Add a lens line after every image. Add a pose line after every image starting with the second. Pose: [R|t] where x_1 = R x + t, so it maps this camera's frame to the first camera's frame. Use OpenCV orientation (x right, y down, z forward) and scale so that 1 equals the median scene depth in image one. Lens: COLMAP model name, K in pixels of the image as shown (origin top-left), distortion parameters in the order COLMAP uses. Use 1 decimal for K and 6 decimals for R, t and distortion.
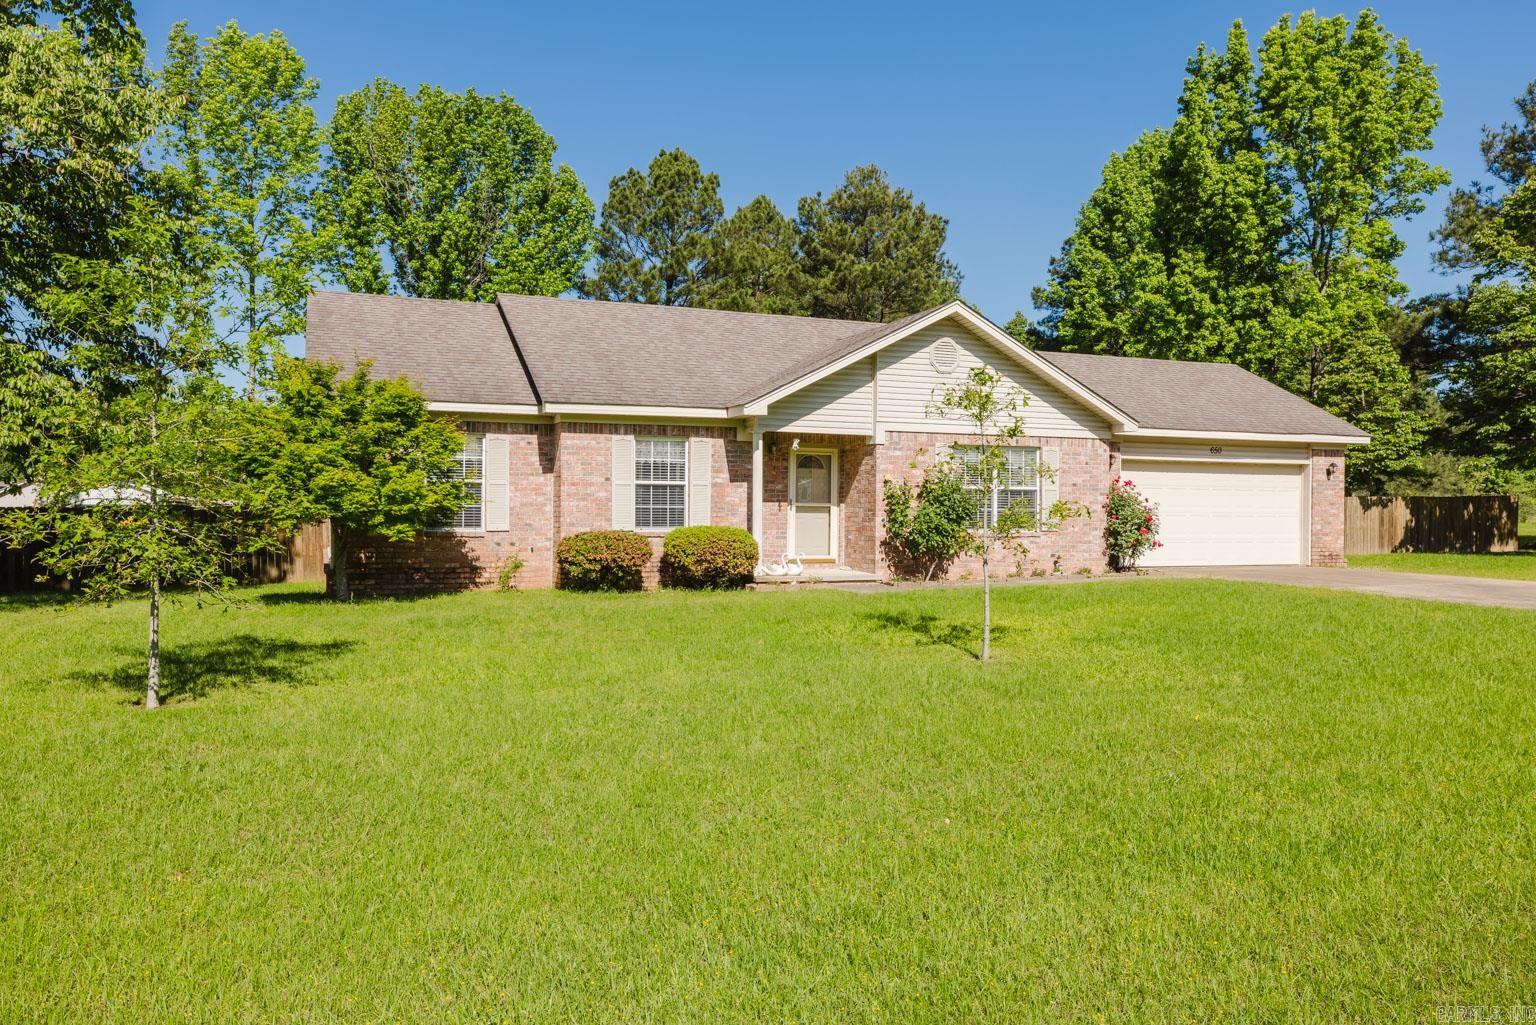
lens RADIAL K [[1073.4, 0, 768.0], [0, 1073.4, 512.5], [0, 0, 1]] dist [0.005384, 0.002145]
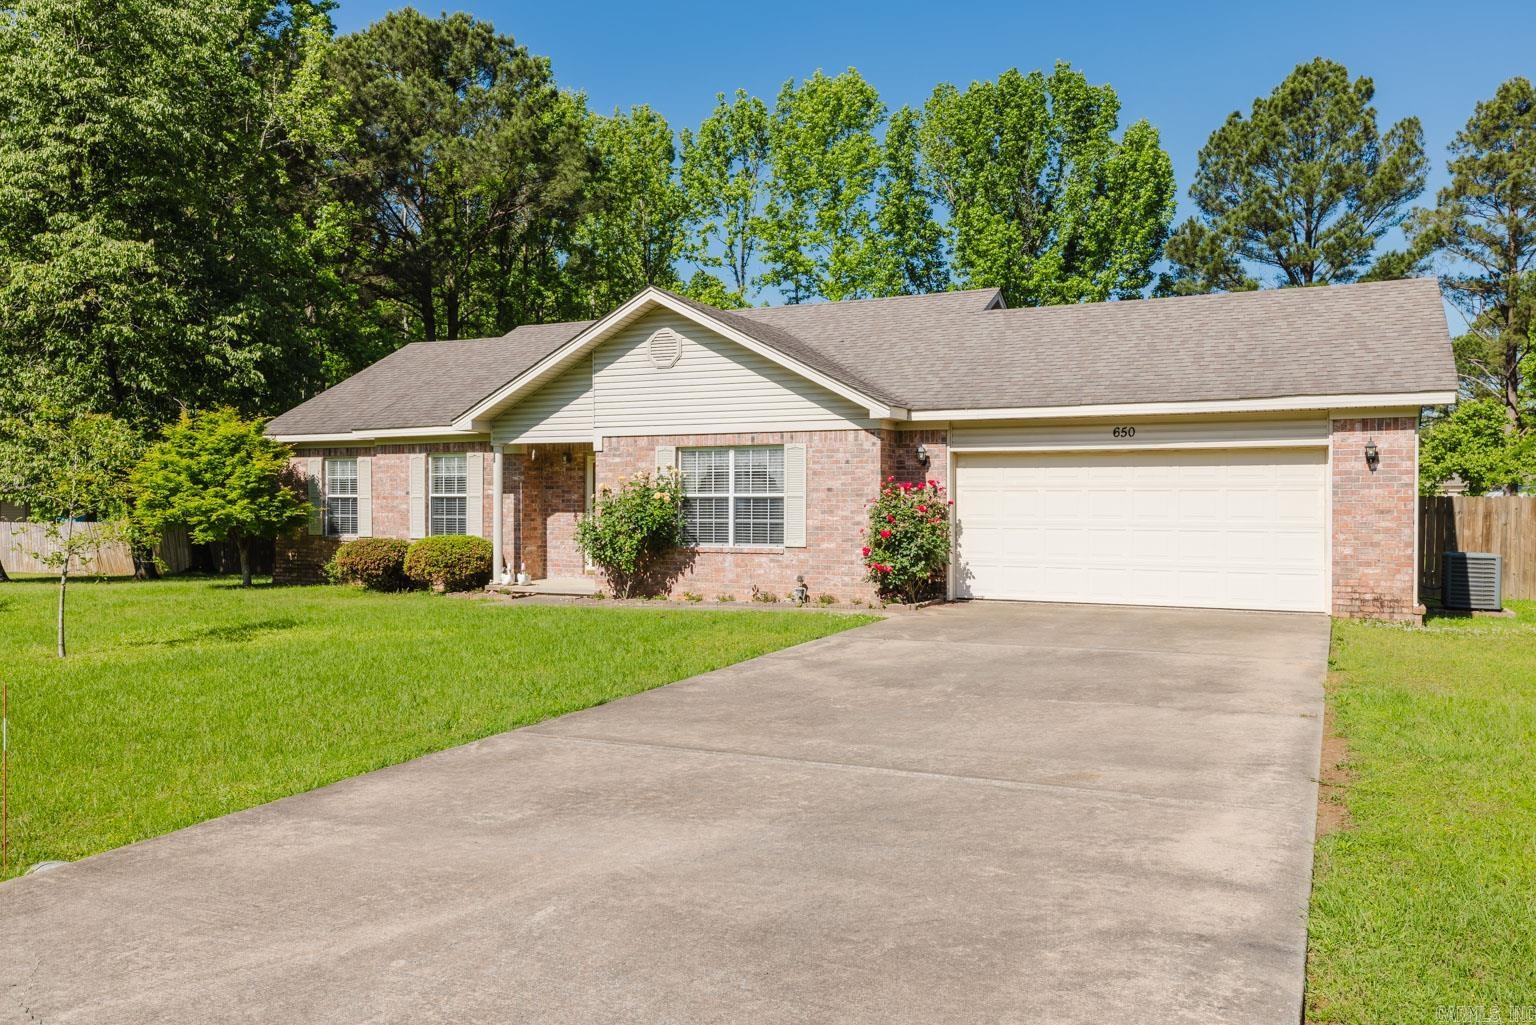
lens RADIAL K [[1218.3, 0, 768.0], [0, 1218.3, 512.5], [0, 0, 1]] dist [0.091147, -0.000147]
pose [[0.682343, -0.007166, -0.730997, 0.971094], [-0.006015, 0.999863, -0.015416, 0.005857], [0.731007, 0.014917, 0.682206, 0.373532]]
